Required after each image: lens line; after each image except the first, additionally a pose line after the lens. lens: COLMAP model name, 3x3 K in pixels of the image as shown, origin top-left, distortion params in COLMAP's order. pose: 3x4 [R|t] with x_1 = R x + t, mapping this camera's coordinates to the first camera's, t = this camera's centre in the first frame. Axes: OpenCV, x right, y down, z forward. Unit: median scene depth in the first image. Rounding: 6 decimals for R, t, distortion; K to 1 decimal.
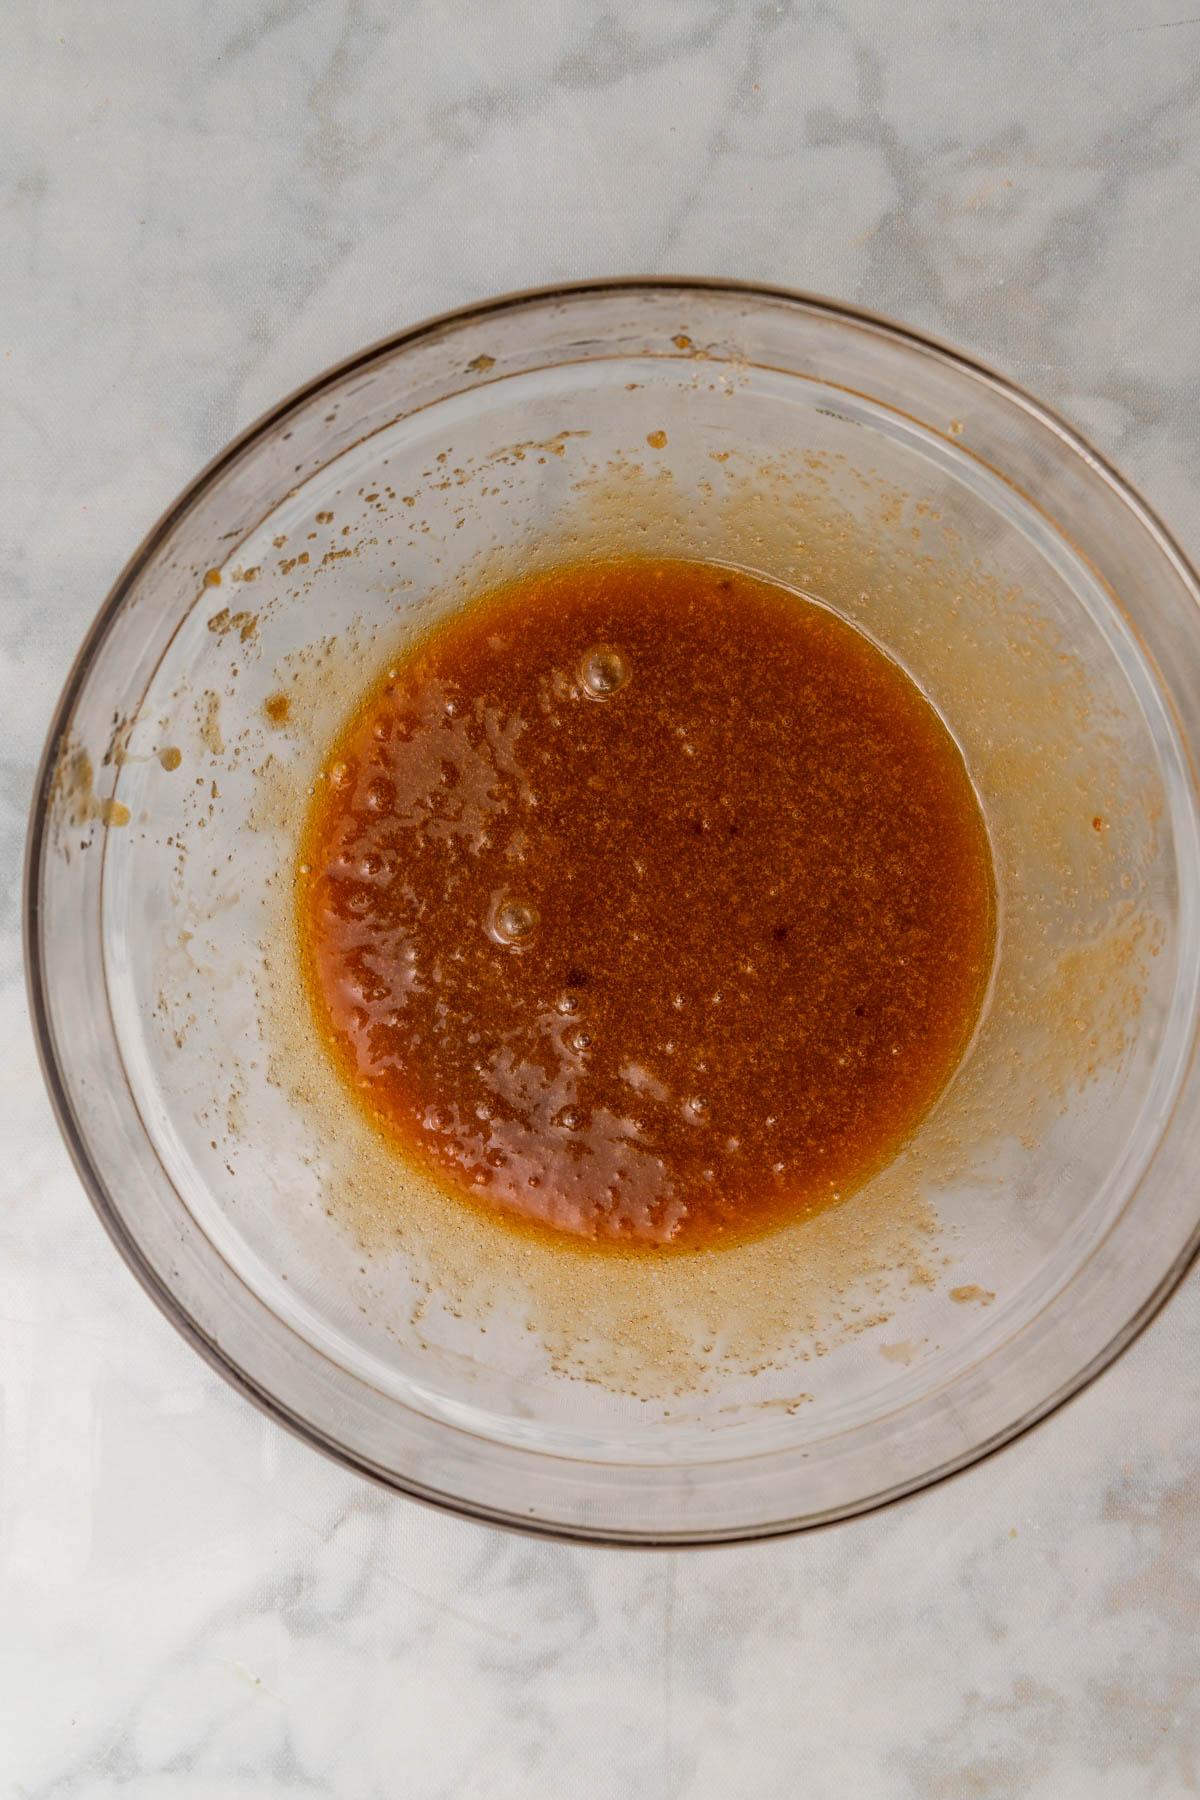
lens RADIAL K [[1339.1, 0, 594.3], [0, 1339.1, 893.4], [0, 0, 1]] dist [-0.038211, 0.028781]
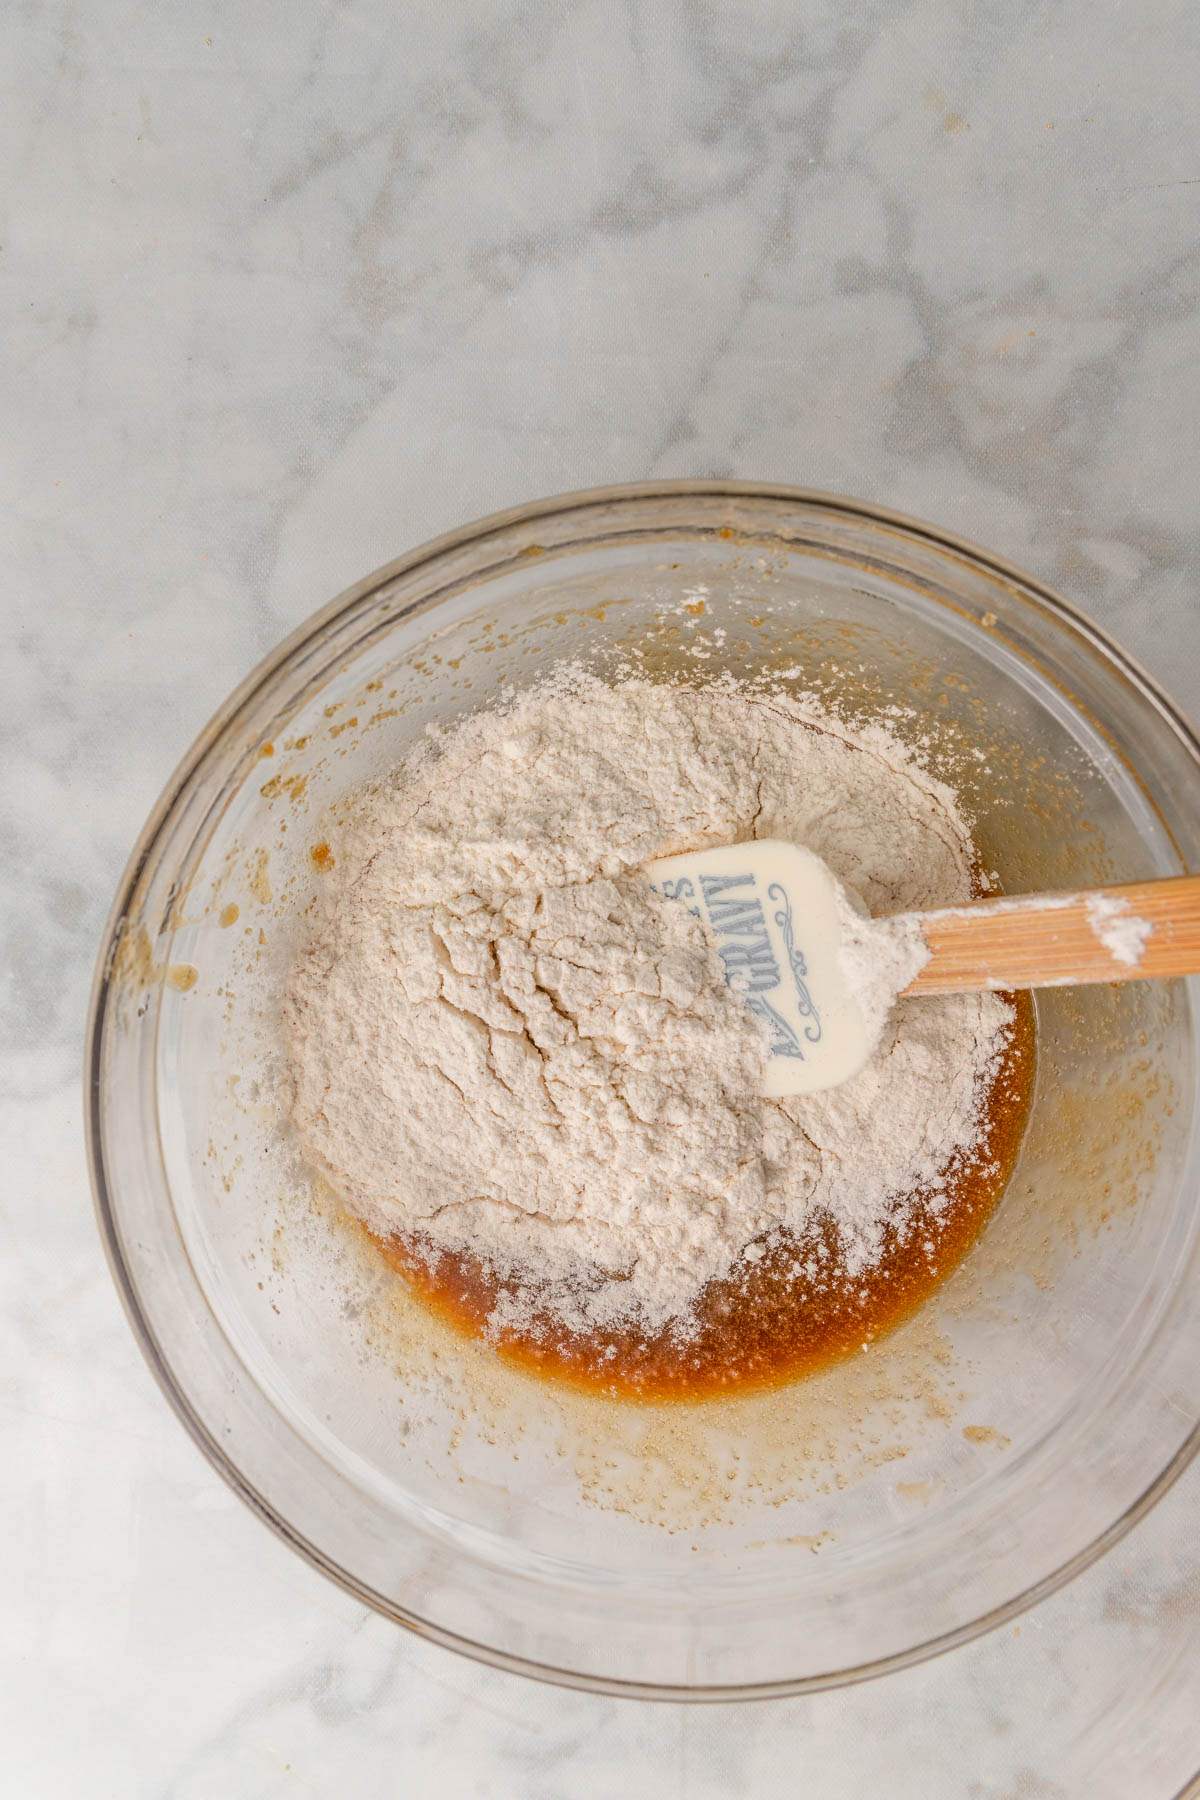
lens RADIAL K [[1298.4, 0, 597.4], [0, 1298.4, 898.2], [0, 0, 1]] dist [-0.023334, 0.009543]
pose [[0.999928, 0.010895, 0.005098, -0.029779], [-0.010926, 0.999922, 0.006056, -0.115310], [-0.005032, -0.006112, 0.999969, -0.005418]]
